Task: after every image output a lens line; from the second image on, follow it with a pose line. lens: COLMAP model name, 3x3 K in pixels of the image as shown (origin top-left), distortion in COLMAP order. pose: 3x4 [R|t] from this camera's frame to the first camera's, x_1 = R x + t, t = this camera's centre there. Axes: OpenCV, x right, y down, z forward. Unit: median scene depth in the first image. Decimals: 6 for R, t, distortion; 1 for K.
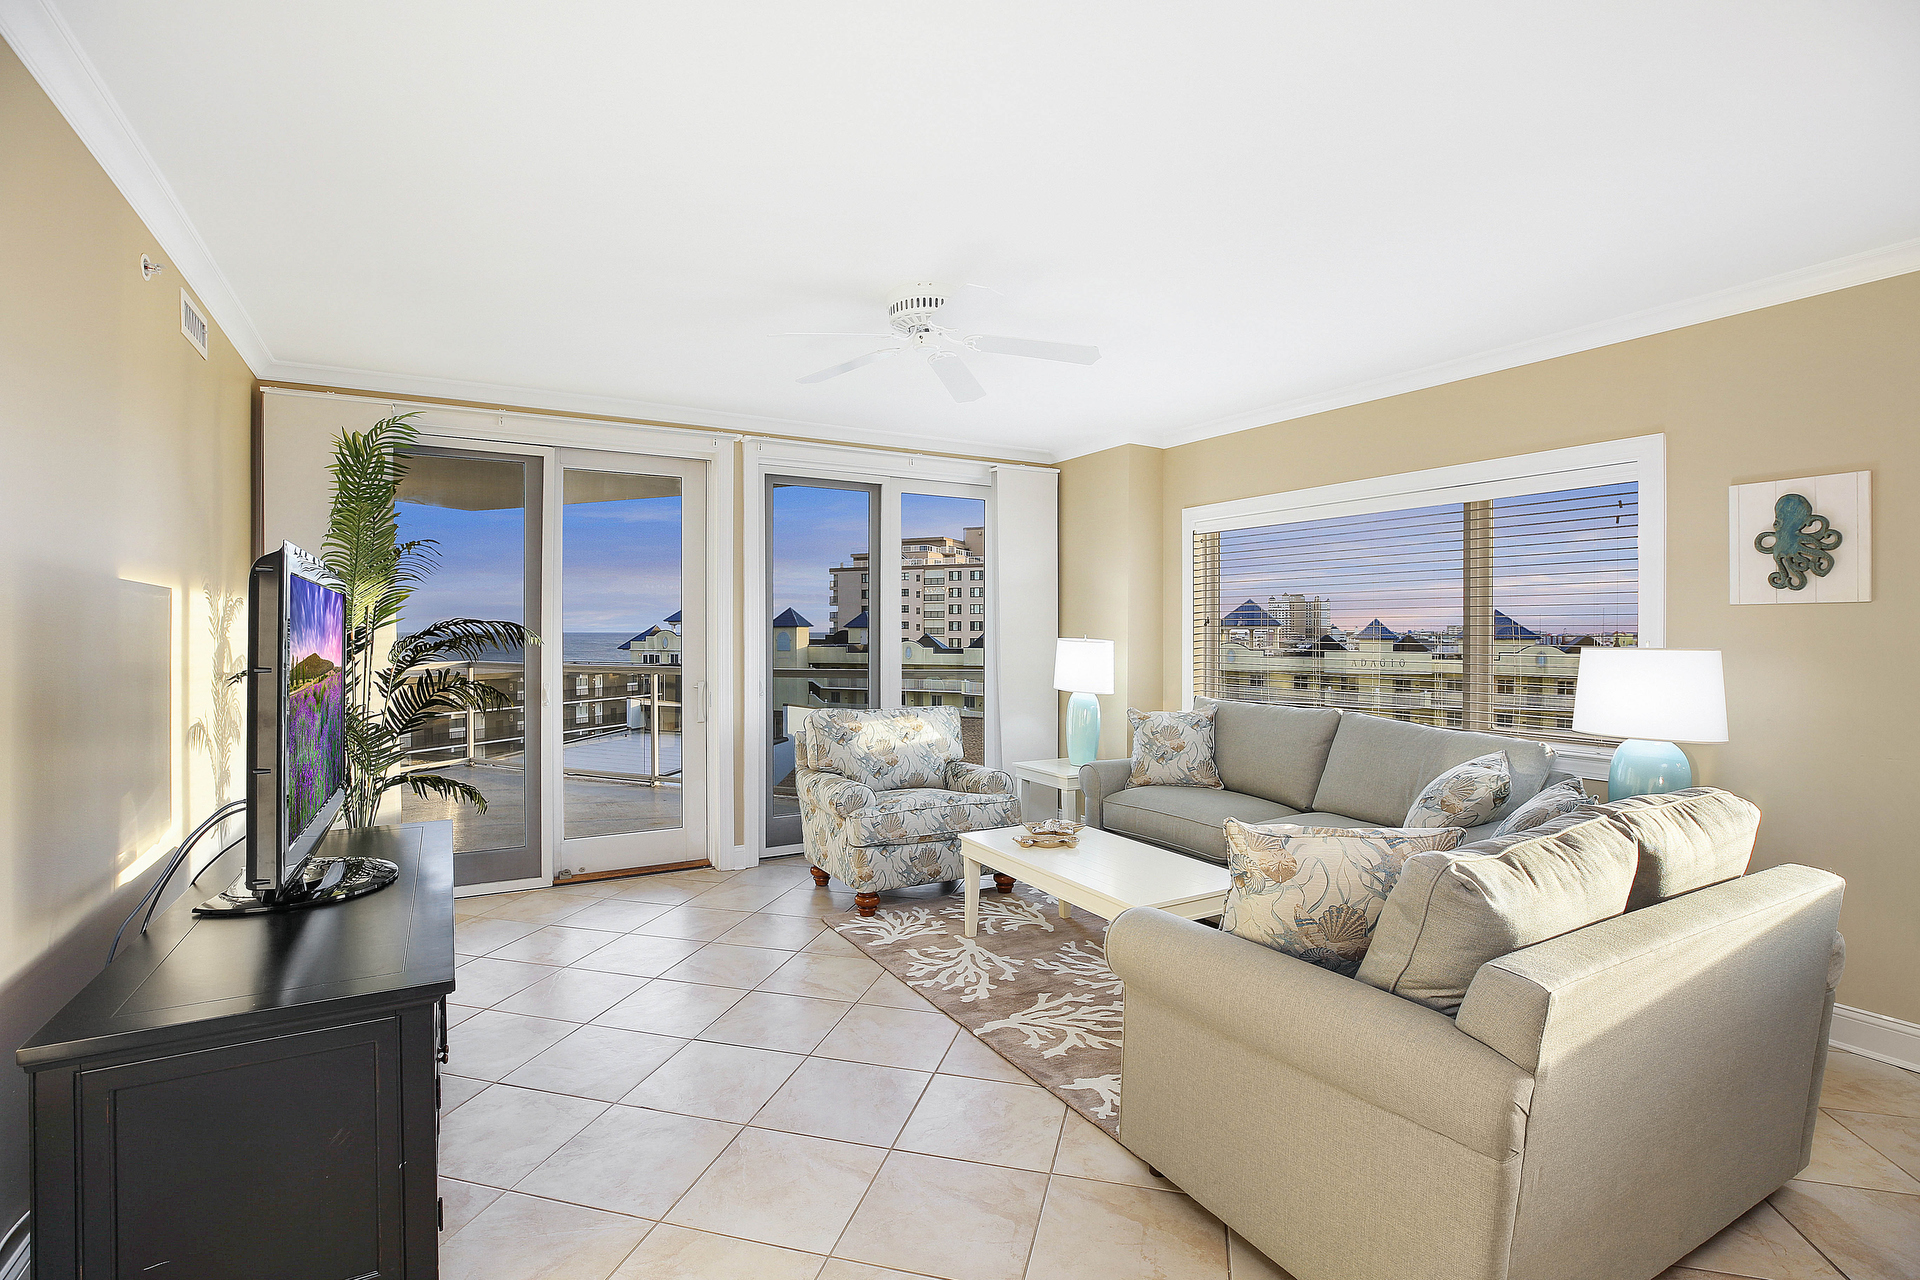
lens RADIAL K [[885.7, 0, 958.6], [0, 885.7, 648.7], [0, 0, 1]] dist [-0.033032, 0.000062]
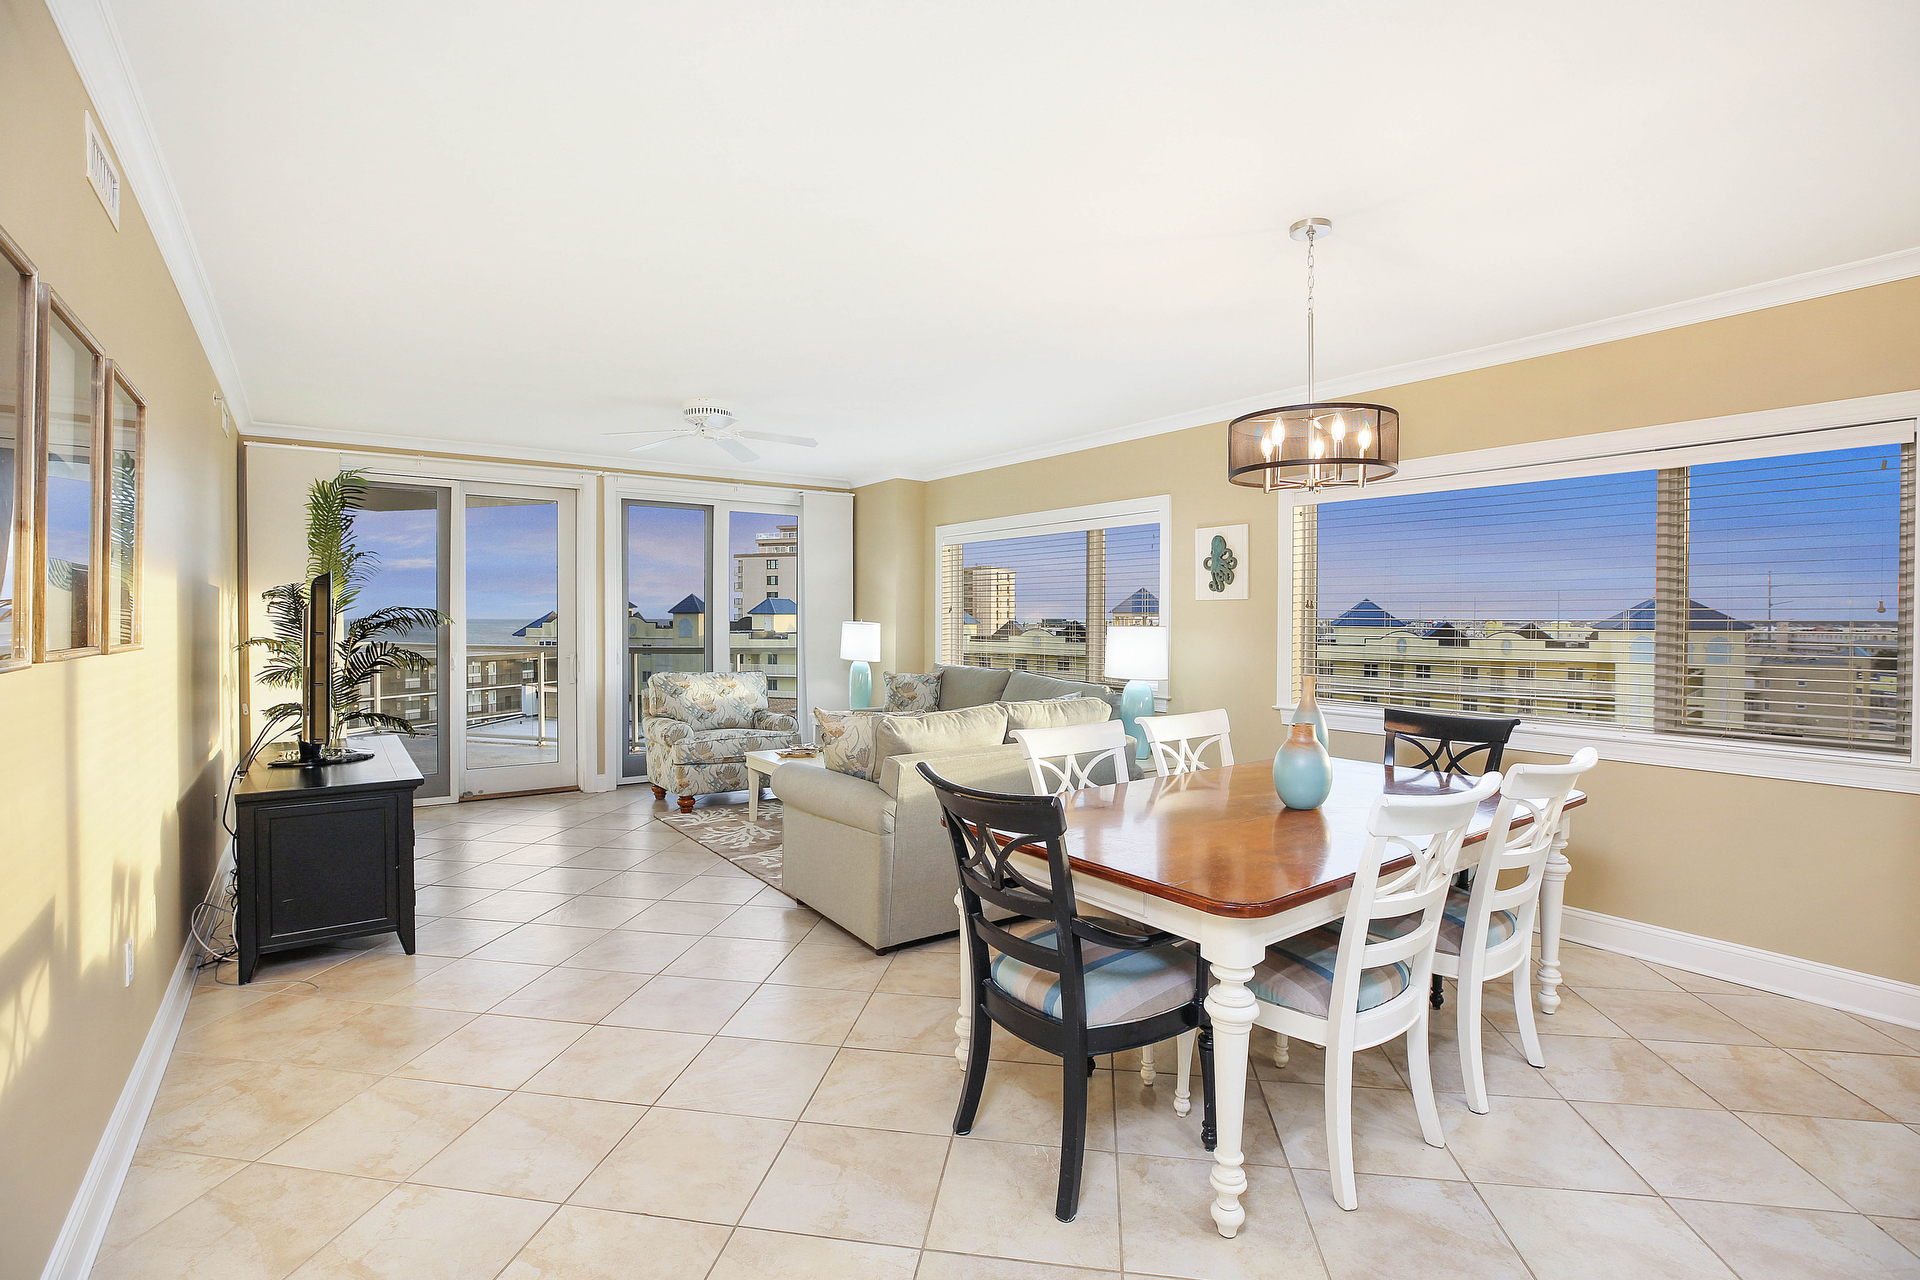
lens RADIAL K [[896.8, 0, 960.0], [0, 896.8, 640.0], [0, 0, 1]] dist [-0.039165, -0.000056]
pose [[0.995236, -0.000648, 0.097490, 0.177305], [0.000187, 0.999989, 0.004731, 0.011267], [-0.097492, -0.004690, 0.995225, -0.439283]]
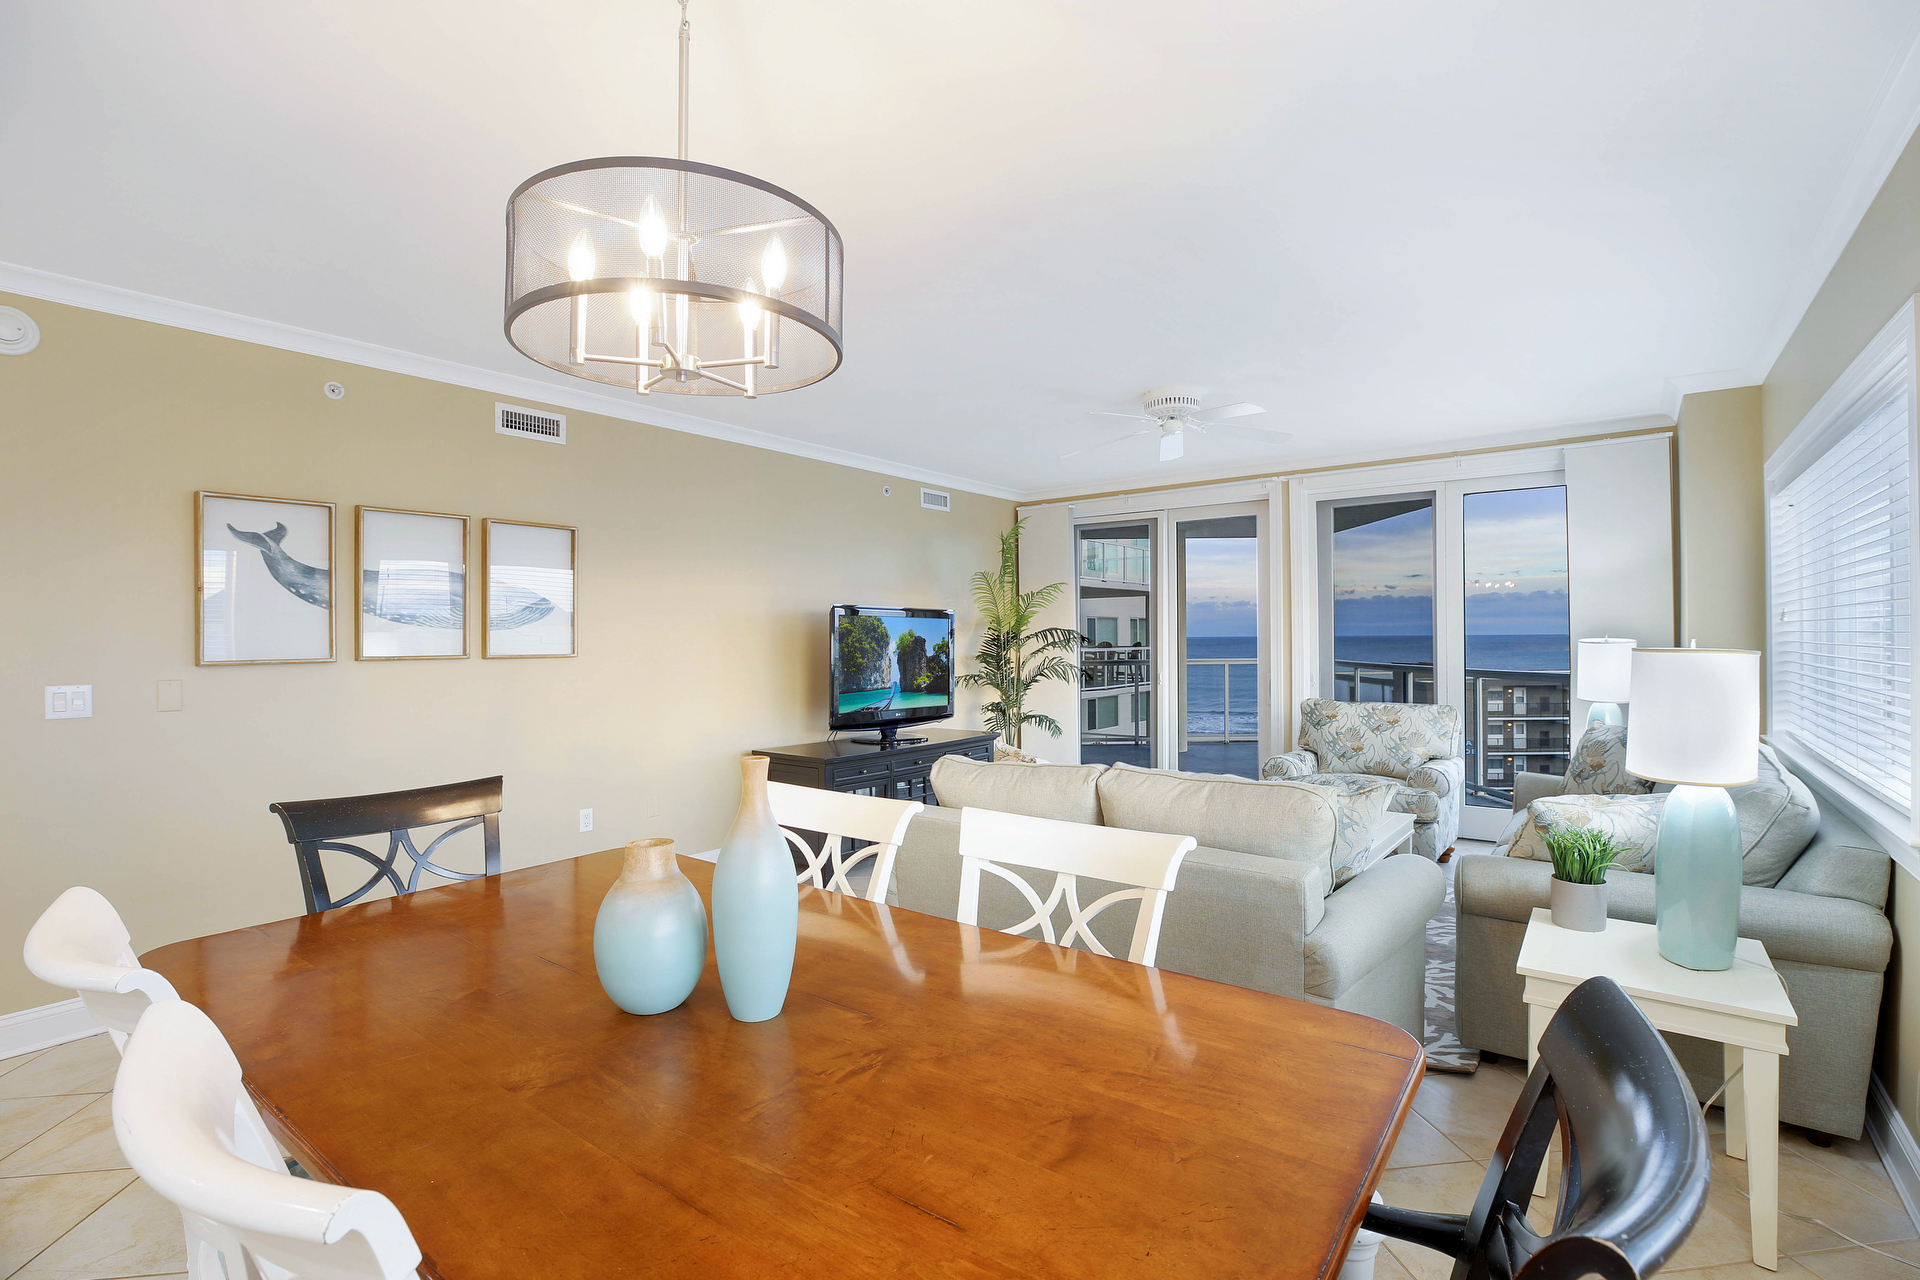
lens RADIAL K [[892.9, 0, 977.5], [0, 892.9, 638.7], [0, 0, 1]] dist [-0.001680, -0.000010]
pose [[0.408397, -0.002054, -0.912802, 0.763673], [-0.010739, 0.999917, -0.007054, 0.001710], [0.912741, 0.012683, 0.408341, 0.096636]]
